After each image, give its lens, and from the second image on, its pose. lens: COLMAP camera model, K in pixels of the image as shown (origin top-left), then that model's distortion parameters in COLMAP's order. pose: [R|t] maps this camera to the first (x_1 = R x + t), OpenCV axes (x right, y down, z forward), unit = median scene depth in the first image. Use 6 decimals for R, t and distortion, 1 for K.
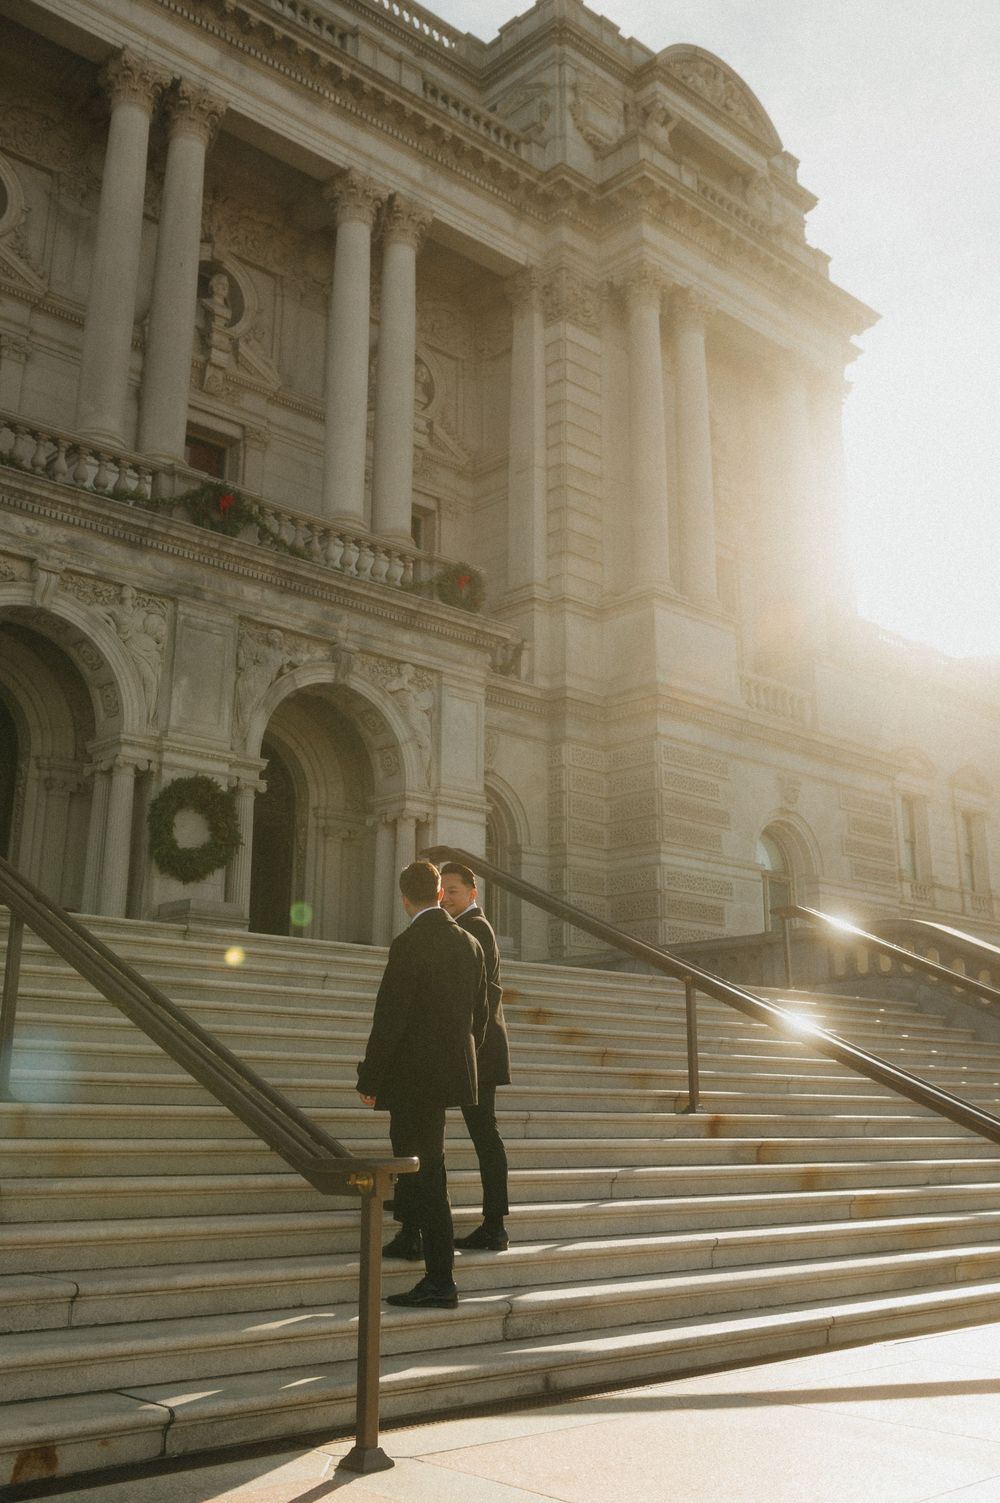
lens RADIAL K [[1468.8, 0, 549.5], [0, 1468.8, 703.7], [0, 0, 1]] dist [0.011055, 0.002463]
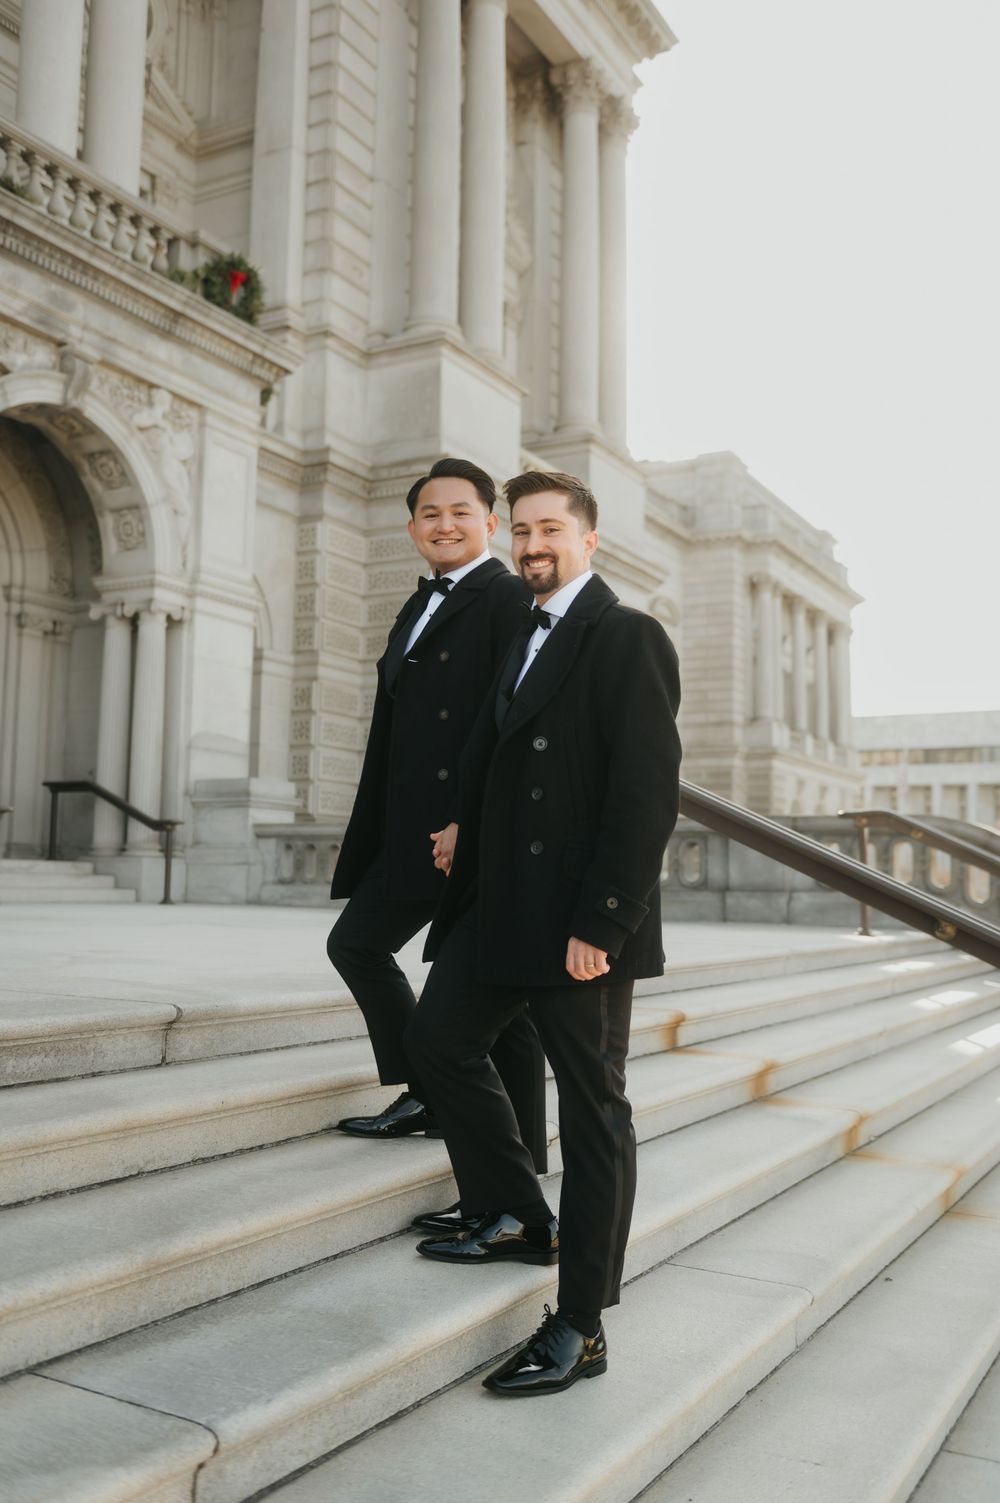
lens RADIAL K [[1395.0, 0, 500.0], [0, 1395.0, 742.9], [0, 0, 1]] dist [-0.009097, -0.008073]
pose [[0.959025, 0.044338, 0.279831, -0.125283], [-0.093744, 0.981706, 0.165728, 0.013238], [-0.267364, -0.185169, 0.945637, 0.317576]]
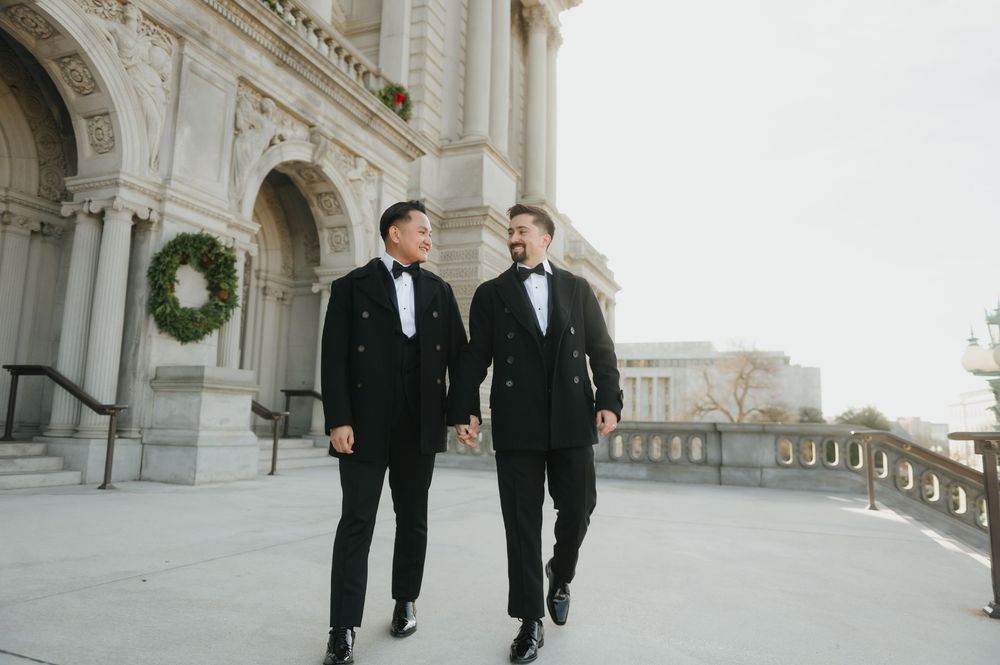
lens RADIAL K [[672.9, 0, 500.0], [0, 672.9, 332.5], [0, 0, 1]] dist [-0.005471, -0.002929]
pose [[0.914817, 0.076356, 0.396585, -0.206019], [-0.135785, 0.982952, 0.123967, 0.029188], [-0.380358, -0.167257, 0.909589, 0.465374]]
